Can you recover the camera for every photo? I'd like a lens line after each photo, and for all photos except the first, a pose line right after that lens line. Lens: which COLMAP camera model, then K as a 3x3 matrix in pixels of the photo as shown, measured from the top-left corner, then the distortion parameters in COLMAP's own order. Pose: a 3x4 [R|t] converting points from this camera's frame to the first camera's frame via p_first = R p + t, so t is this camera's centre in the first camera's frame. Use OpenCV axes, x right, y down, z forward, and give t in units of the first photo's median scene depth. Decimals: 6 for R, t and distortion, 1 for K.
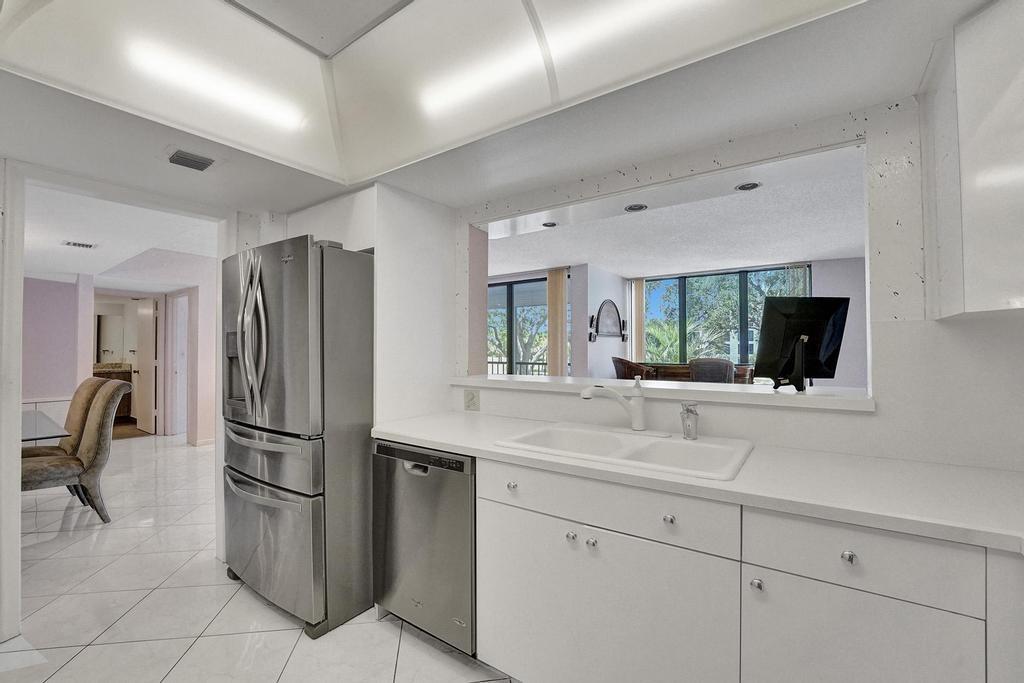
lens RADIAL K [[422.5, 0, 512.0], [0, 422.5, 341.5], [0, 0, 1]] dist [-0.022696, -0.000034]
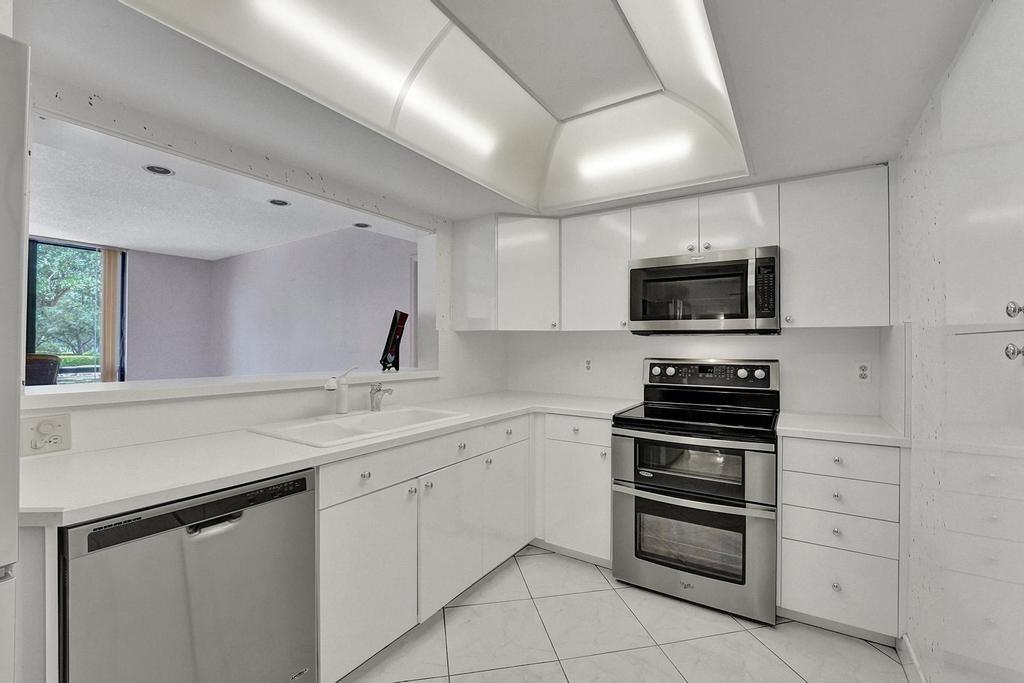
lens RADIAL K [[443.9, 0, 512.0], [0, 443.9, 341.5], [0, 0, 1]] dist [-0.077681, -0.000067]
pose [[-0.048555, 0.008916, 0.998781, -1.033859], [-0.020555, 0.999739, -0.009923, 0.016567], [-0.998609, -0.021012, -0.048359, 0.665239]]
